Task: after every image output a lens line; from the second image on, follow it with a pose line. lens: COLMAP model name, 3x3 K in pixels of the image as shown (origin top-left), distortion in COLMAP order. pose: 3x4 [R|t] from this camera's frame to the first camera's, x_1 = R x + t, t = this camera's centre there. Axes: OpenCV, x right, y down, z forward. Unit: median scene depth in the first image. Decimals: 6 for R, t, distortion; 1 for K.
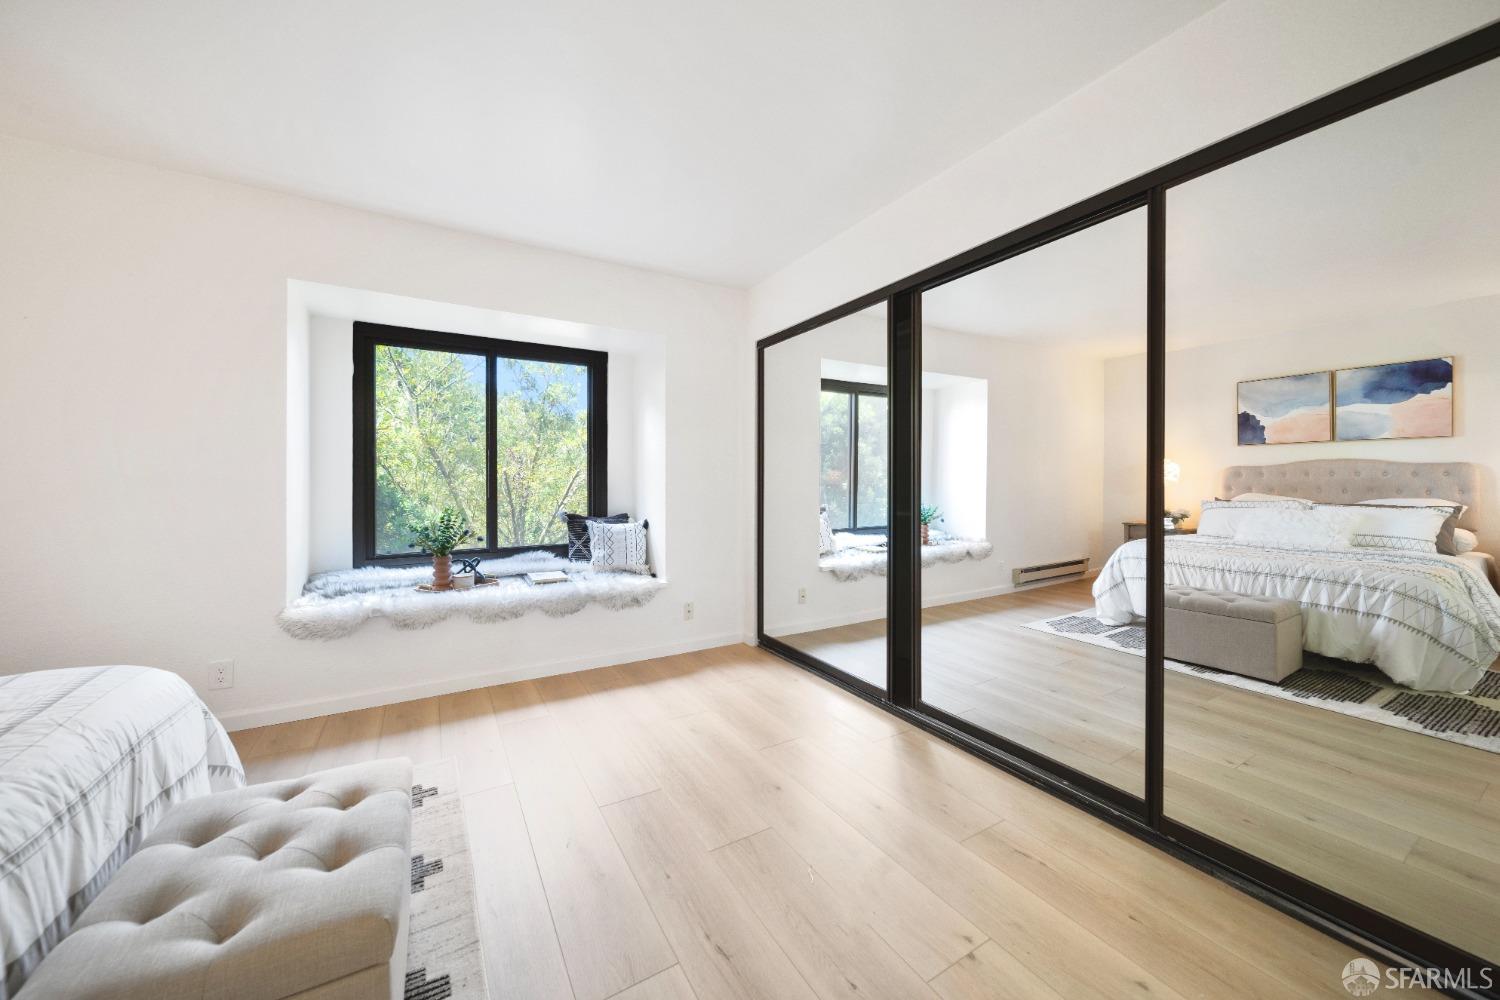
lens RADIAL K [[537.9, 0, 747.2], [0, 537.9, 487.7], [0, 0, 1]] dist [-0.000436, -0.000270]
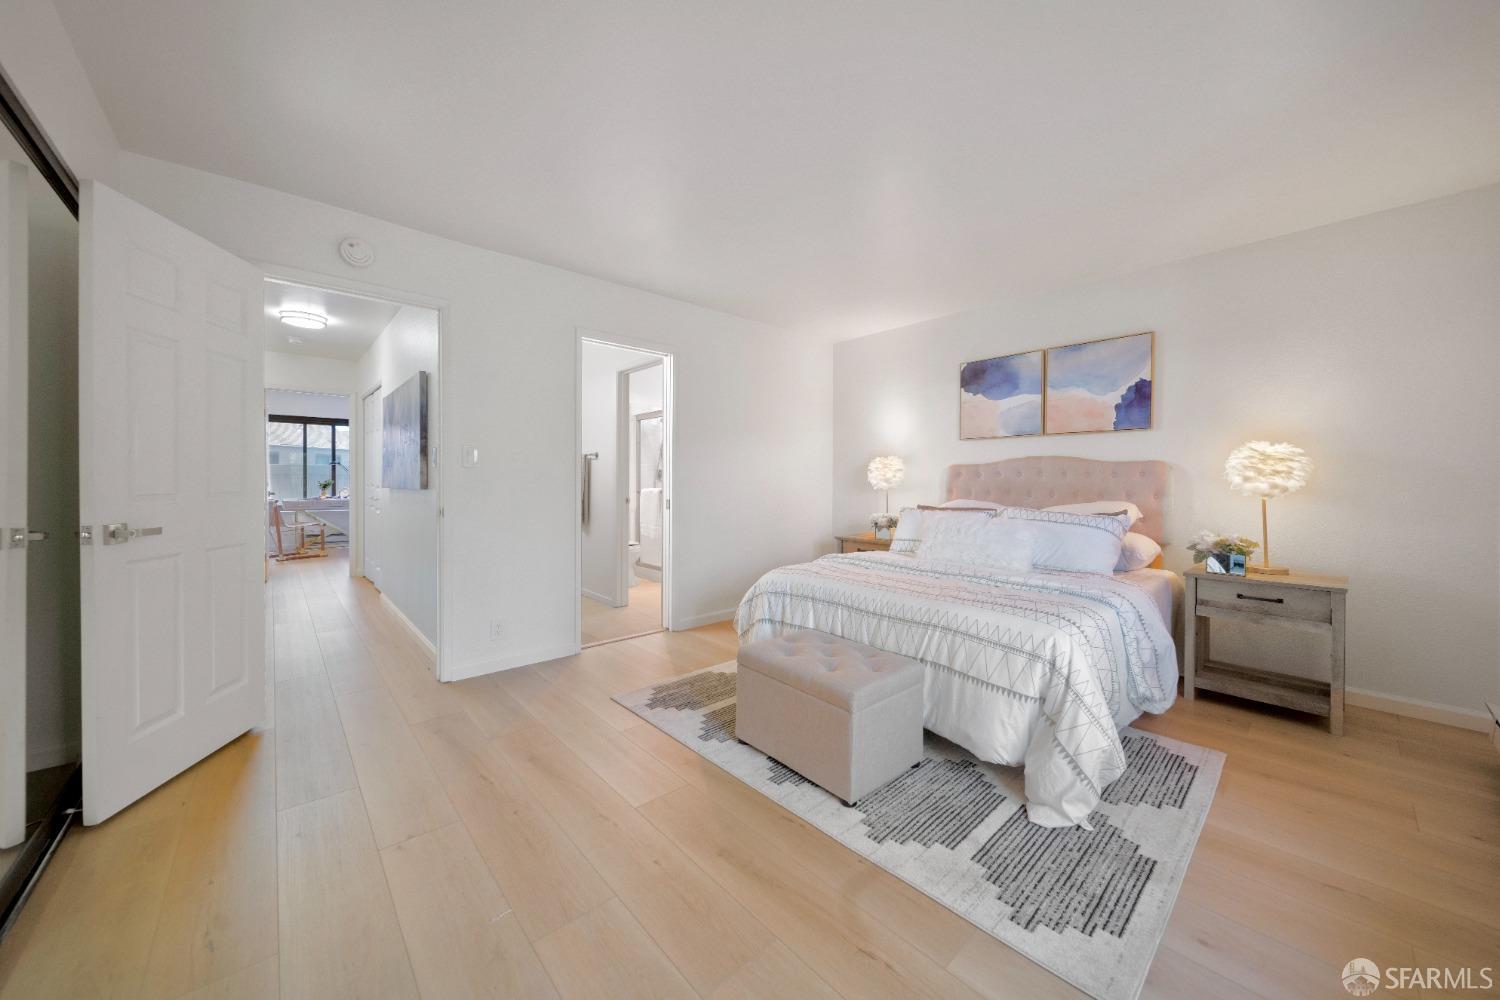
lens RADIAL K [[537.9, 0, 747.2], [0, 537.9, 487.7], [0, 0, 1]] dist [-0.000436, -0.000270]
pose [[-0.982698, -0.005482, -0.185136, -0.060596], [-0.009566, 0.999730, 0.021176, -0.006862], [0.184970, 0.022581, -0.982485, 0.929290]]
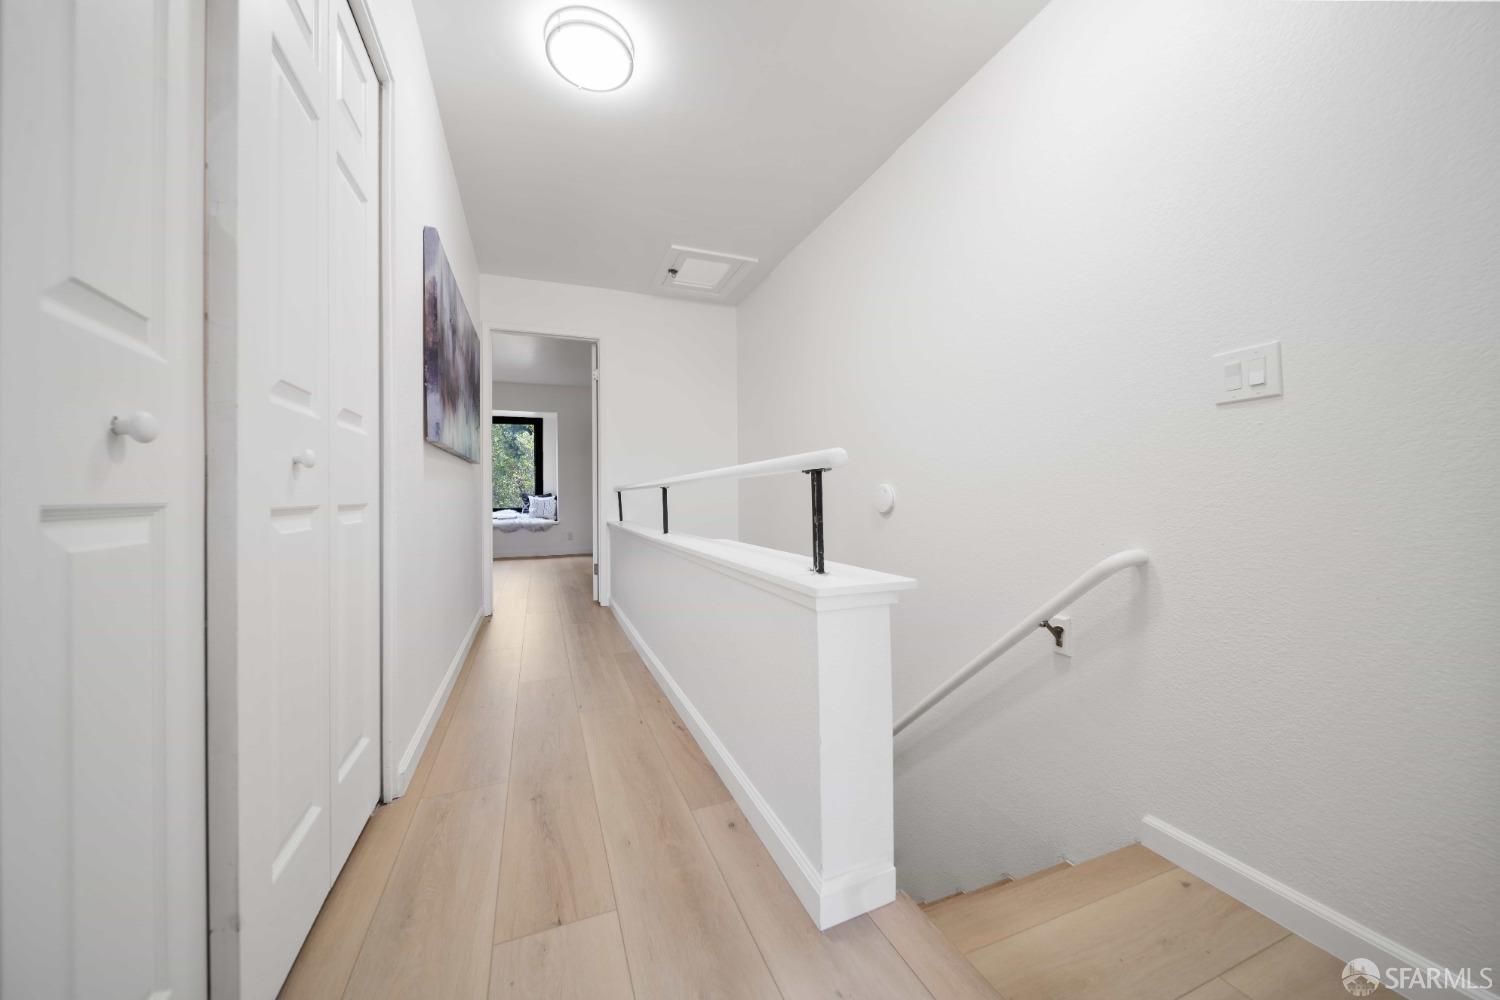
lens RADIAL K [[526.6, 0, 741.4], [0, 526.6, 491.8], [0, 0, 1]] dist [0.000338, 0.000001]
pose [[0.987802, -0.007498, -0.155535, 1.008933], [0.005986, 0.999930, -0.010187, 0.078245], [0.155600, 0.009132, 0.987778, -1.133579]]
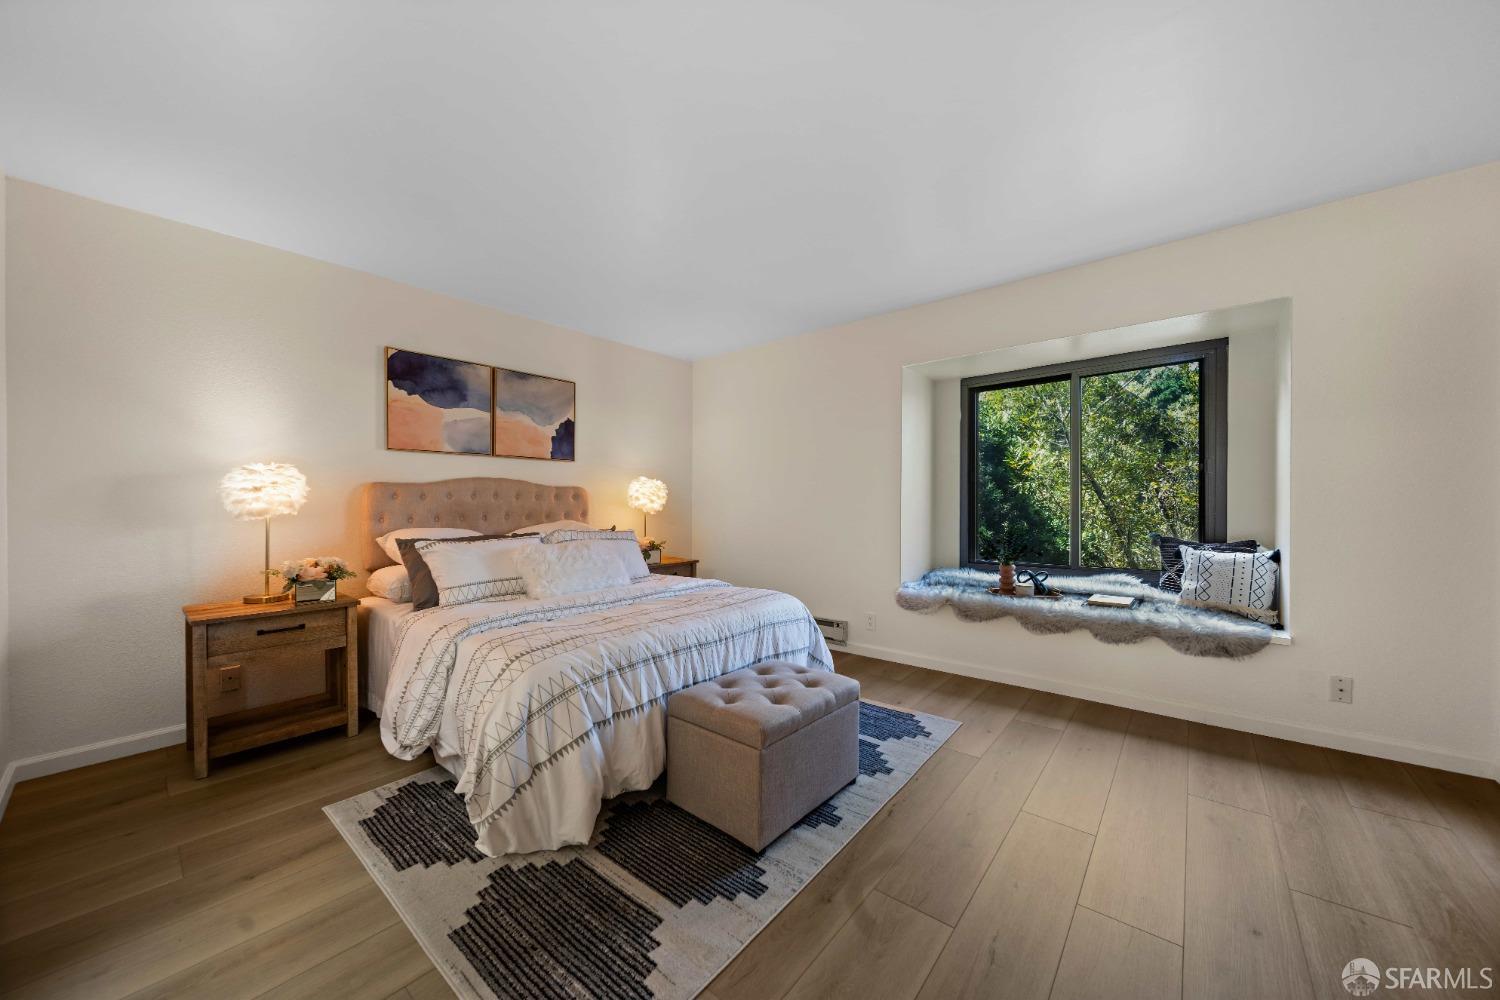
lens RADIAL K [[532.7, 0, 750.0], [0, 532.7, 500.0], [0, 0, 1]] dist [-0.002082, -0.000100]
pose [[0.333413, -0.009478, -0.942733, 0.295556], [-0.002067, 0.999940, -0.010785, 0.000231], [0.942779, 0.005544, 0.333374, 0.084957]]
